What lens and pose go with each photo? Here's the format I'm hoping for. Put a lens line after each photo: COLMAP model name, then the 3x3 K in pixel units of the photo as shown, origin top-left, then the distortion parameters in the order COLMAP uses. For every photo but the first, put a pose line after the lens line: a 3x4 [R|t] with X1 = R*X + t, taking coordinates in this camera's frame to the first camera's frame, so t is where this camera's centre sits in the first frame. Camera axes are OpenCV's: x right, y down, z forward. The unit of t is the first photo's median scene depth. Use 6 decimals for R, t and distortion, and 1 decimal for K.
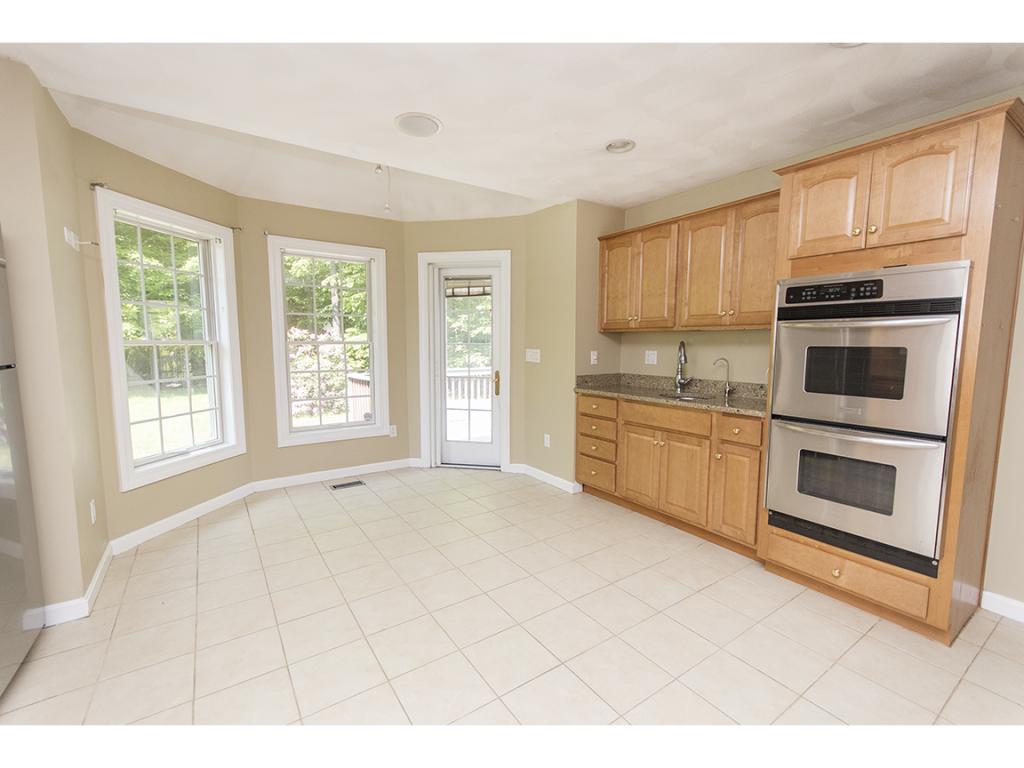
lens RADIAL K [[447.6, 0, 510.8], [0, 447.6, 388.1], [0, 0, 1]] dist [0.004783, 0.000168]
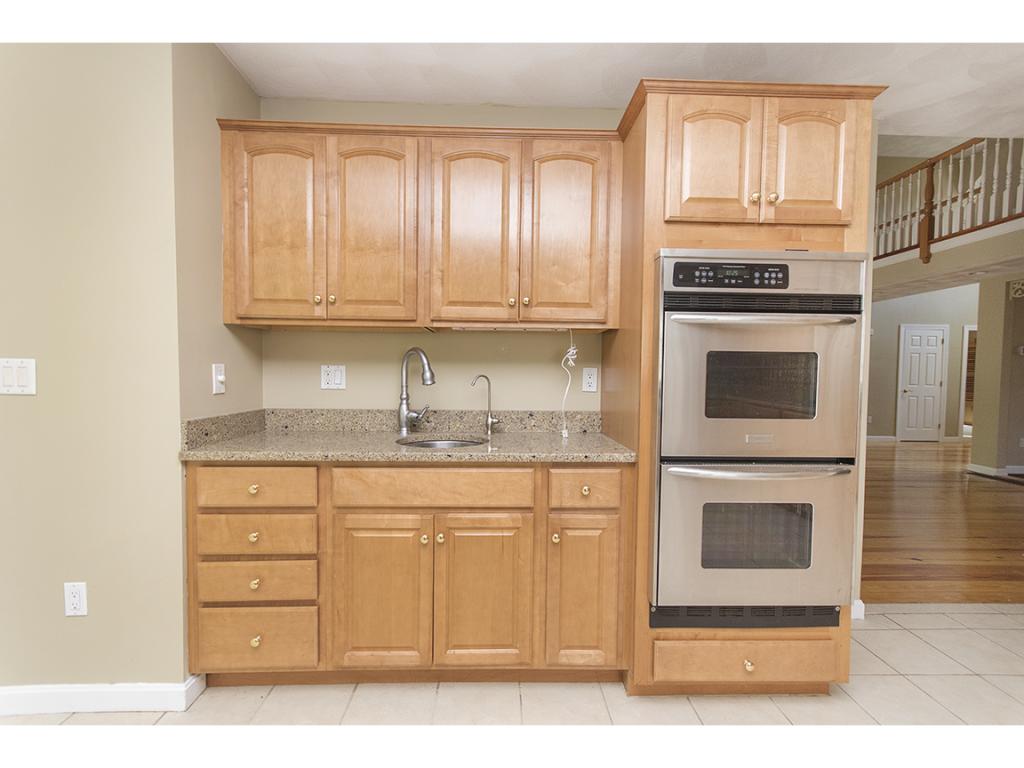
lens RADIAL K [[447.6, 0, 510.8], [0, 447.6, 388.1], [0, 0, 1]] dist [0.004783, 0.000168]
pose [[0.533692, -0.027210, 0.845241, -0.045192], [0.077865, 0.996818, -0.017075, -0.028664], [-0.842087, 0.074927, 0.534112, 0.527884]]
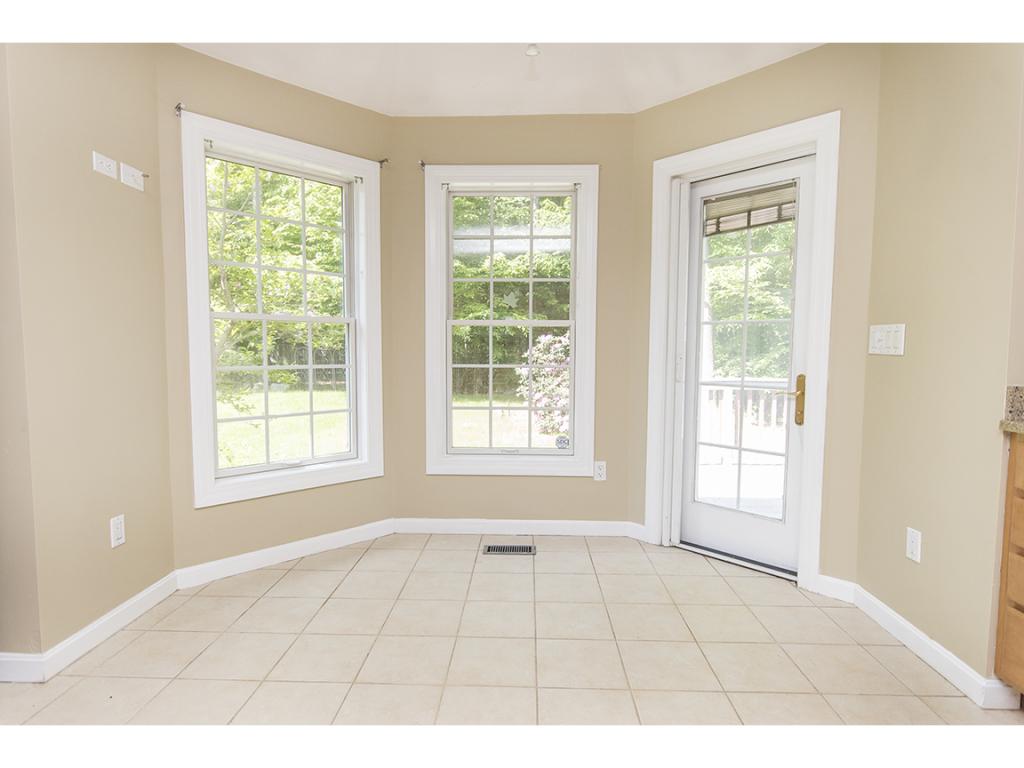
lens RADIAL K [[552.3, 0, 511.2], [0, 552.3, 388.8], [0, 0, 1]] dist [-0.003908, -0.000809]
pose [[0.806573, 0.043531, -0.589529, 0.083621], [-0.063068, 0.997930, -0.012600, 0.004932], [0.587760, 0.047343, 0.807649, 0.411134]]
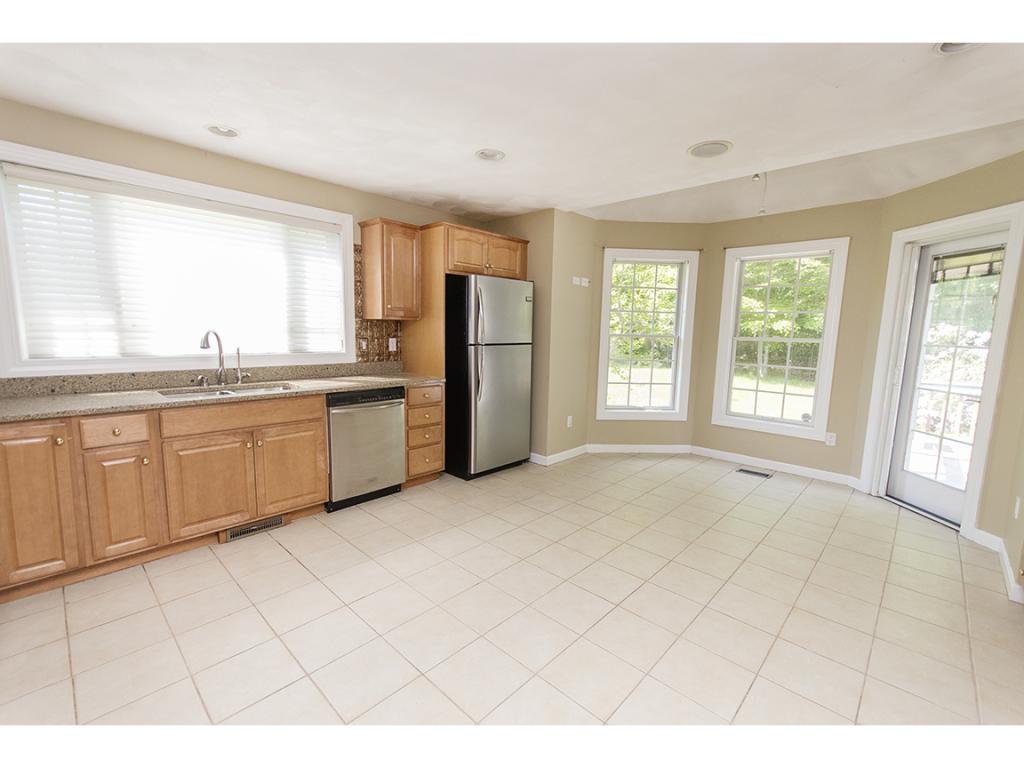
lens RADIAL K [[447.6, 0, 510.8], [0, 447.6, 388.1], [0, 0, 1]] dist [0.004783, 0.000168]
pose [[0.217183, 0.130502, -0.967368, 0.562586], [-0.121408, 0.986939, 0.105885, -0.027988], [0.968551, 0.094450, 0.230190, 0.192369]]
